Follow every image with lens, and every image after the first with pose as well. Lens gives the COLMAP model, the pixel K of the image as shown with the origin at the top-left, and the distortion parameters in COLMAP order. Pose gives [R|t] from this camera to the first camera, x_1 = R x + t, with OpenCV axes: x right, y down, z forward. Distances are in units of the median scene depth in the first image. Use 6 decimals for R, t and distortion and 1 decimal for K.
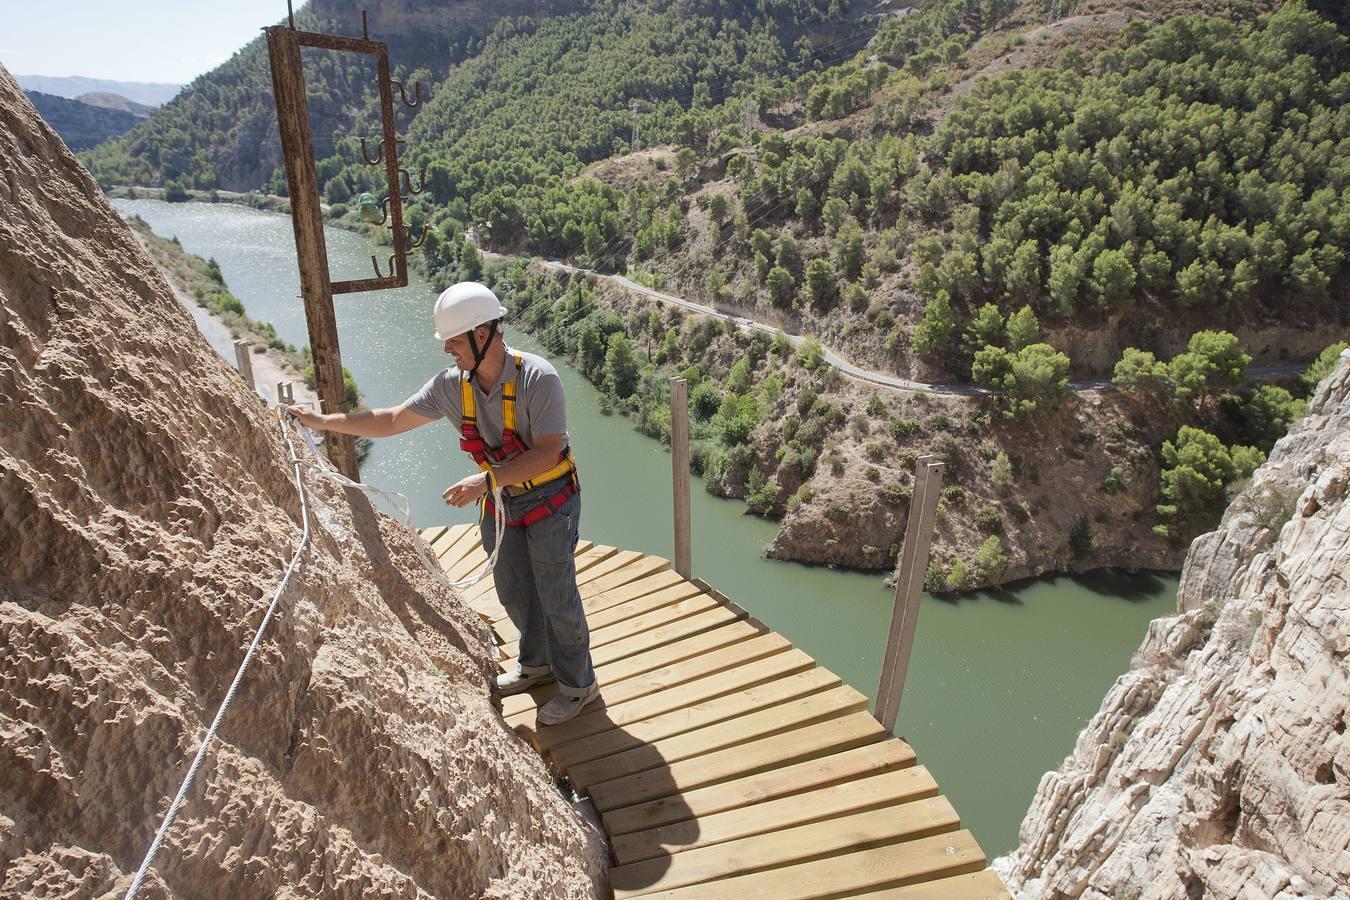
lens RADIAL K [[864.2, 0, 685.4], [0, 864.2, 451.8], [0, 0, 1]] dist [-0.082410, 0.045442]
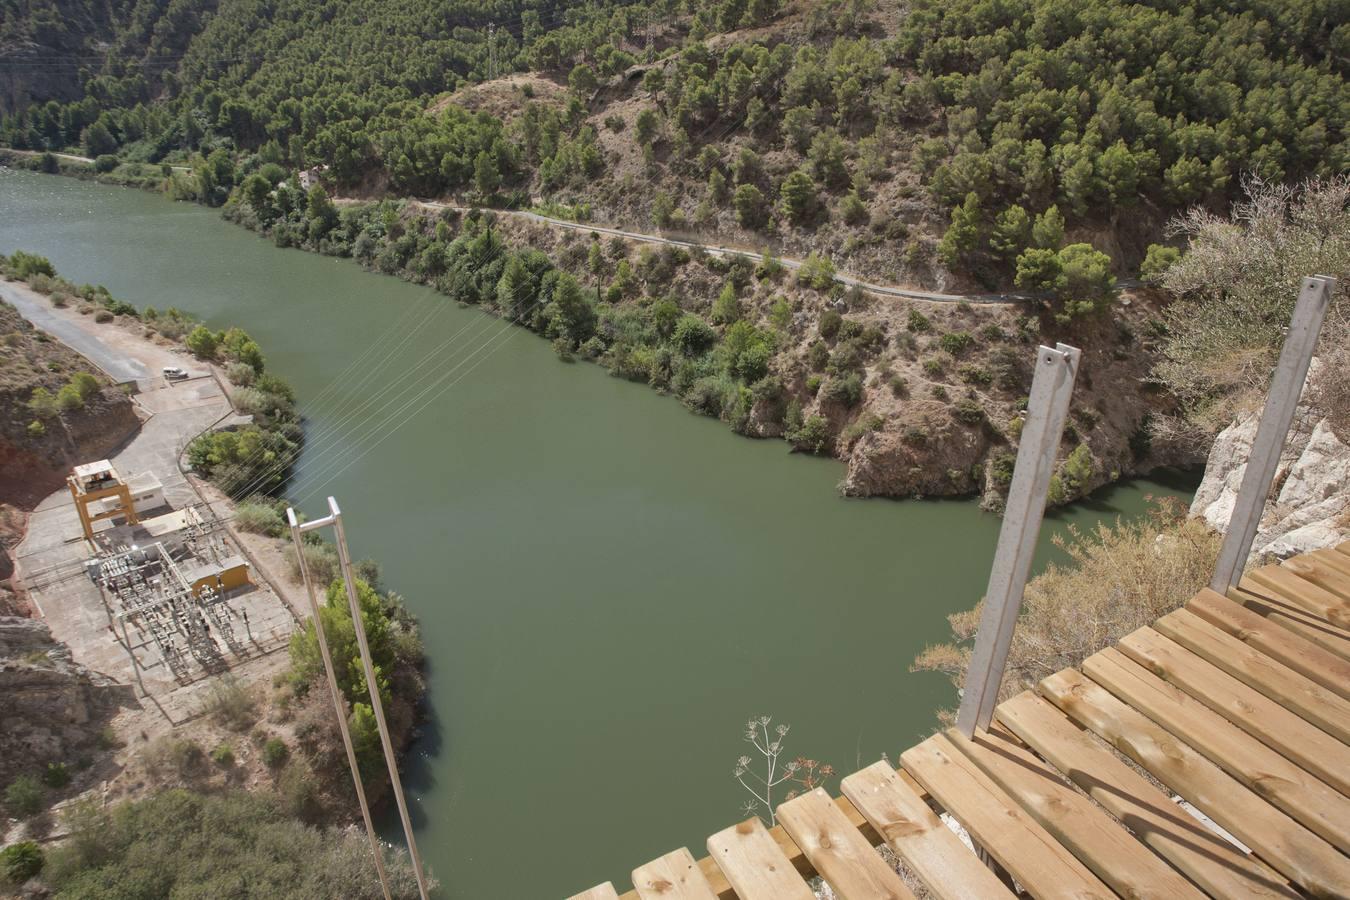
lens RADIAL K [[864.2, 0, 687.4], [0, 864.2, 452.6], [0, 0, 1]] dist [-0.082410, 0.045442]
pose [[0.964958, -0.105417, 0.240299, -0.213228], [0.094062, 0.993859, 0.058275, 0.008444], [-0.244967, -0.033630, 0.968948, 0.143244]]
